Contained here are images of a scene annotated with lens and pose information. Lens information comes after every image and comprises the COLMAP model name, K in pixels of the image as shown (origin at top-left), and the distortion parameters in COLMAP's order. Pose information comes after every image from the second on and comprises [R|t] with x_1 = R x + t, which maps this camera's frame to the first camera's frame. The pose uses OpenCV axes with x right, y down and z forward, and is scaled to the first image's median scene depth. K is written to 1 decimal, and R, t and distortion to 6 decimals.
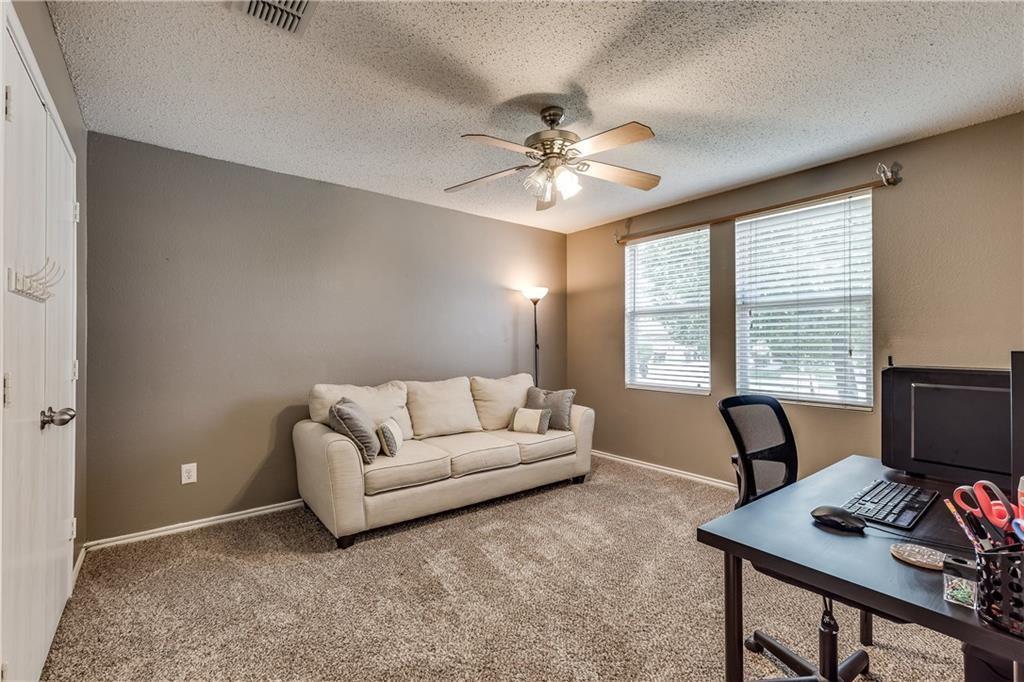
lens RADIAL K [[453.5, 0, 512.0], [0, 453.5, 338.8], [0, 0, 1]] dist [0.003519, 0.000216]
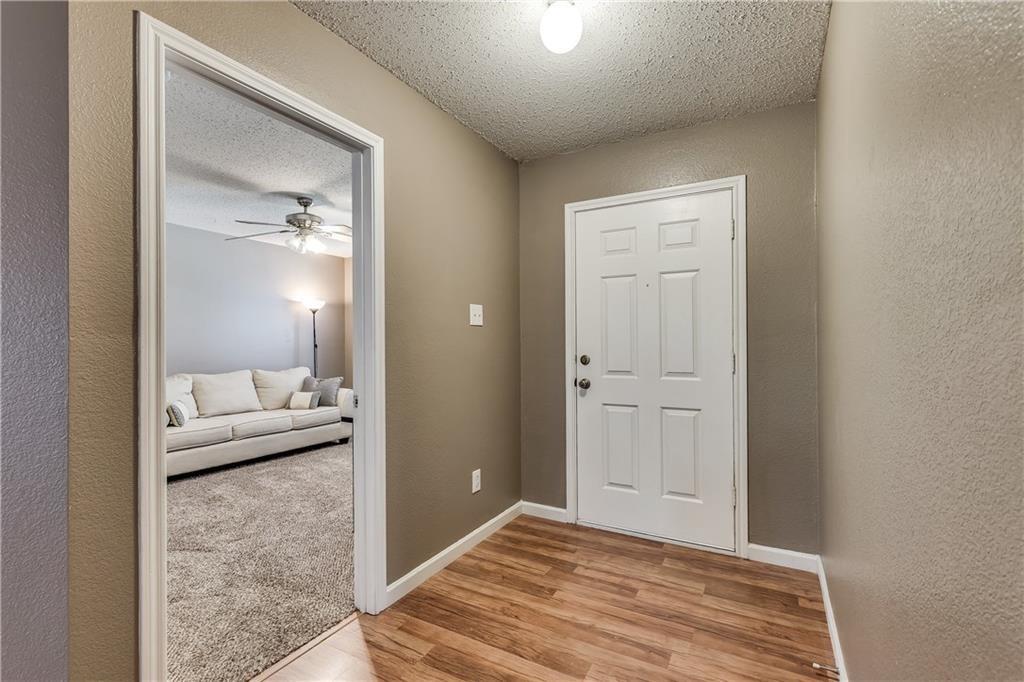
lens RADIAL K [[453.5, 0, 537.7], [0, 453.5, 340.3], [0, 0, 1]] dist [0.003519, 0.000216]
pose [[0.906931, 0.000120, 0.421279, 0.106468], [-0.001283, 0.999996, 0.002477, -0.004291], [-0.421277, -0.002787, 0.906928, -0.547016]]
